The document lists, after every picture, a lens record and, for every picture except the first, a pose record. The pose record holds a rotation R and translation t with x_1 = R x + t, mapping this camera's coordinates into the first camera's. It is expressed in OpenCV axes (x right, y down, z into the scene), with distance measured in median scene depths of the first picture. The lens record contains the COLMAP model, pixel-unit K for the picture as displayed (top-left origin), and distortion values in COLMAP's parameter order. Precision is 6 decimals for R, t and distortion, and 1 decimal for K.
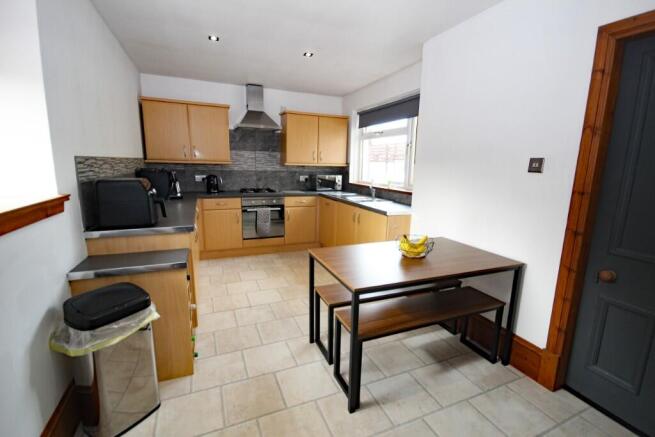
lens RADIAL K [[302.8, 0, 331.1], [0, 302.8, 218.5], [0, 0, 1]] dist [-0.000640, -0.003536]
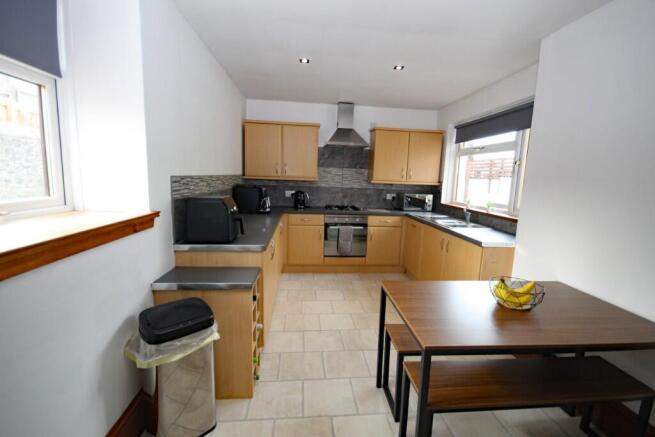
lens RADIAL K [[302.8, 0, 330.4], [0, 302.8, 219.1], [0, 0, 1]] dist [-0.000640, -0.003536]
pose [[0.952793, 0.053157, -0.298932, 0.039010], [-0.066475, 0.997190, -0.034556, -0.037519], [0.296255, 0.052796, 0.953648, 0.092609]]
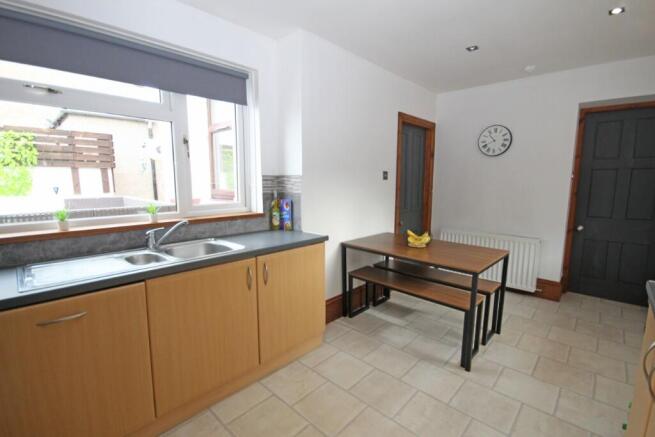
lens RADIAL K [[302.8, 0, 332.9], [0, 302.8, 219.3], [0, 0, 1]] dist [-0.000640, -0.003536]
pose [[-0.411591, -0.149300, 0.899056, -0.644155], [0.147617, 0.962543, 0.227422, -0.298887], [-0.899334, 0.226321, -0.374135, 1.585722]]
